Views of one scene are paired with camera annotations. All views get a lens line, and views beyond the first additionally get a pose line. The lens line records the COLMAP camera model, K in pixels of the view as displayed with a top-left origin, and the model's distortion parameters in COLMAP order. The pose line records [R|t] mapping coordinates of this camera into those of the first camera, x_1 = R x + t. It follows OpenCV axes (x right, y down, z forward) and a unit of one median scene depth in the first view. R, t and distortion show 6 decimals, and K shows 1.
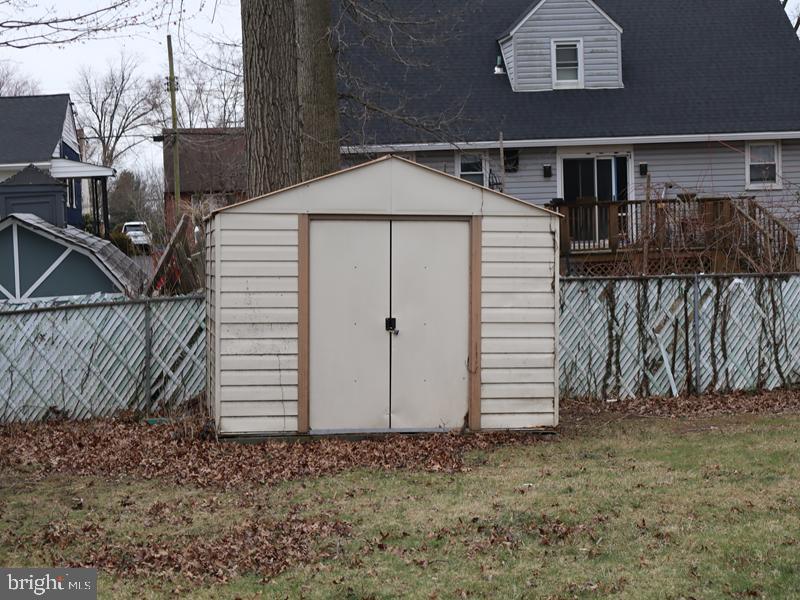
lens RADIAL K [[1613.6, 0, 400.0], [0, 1613.6, 300.0], [0, 0, 1]] dist [-0.007537, -0.050774]
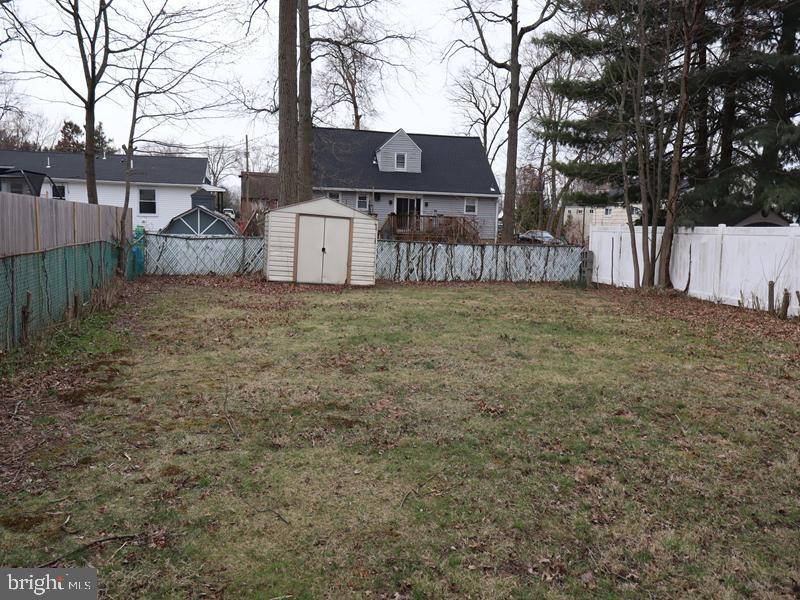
lens RADIAL K [[661.5, 0, 425.3], [0, 661.5, 324.7], [0, 0, 1]] dist [-0.000564, 0.000746]
pose [[0.989216, 0.050425, 0.137509, 0.015820], [-0.065127, 0.992379, 0.104605, 0.008979], [-0.131186, -0.112433, 0.984961, -0.256528]]
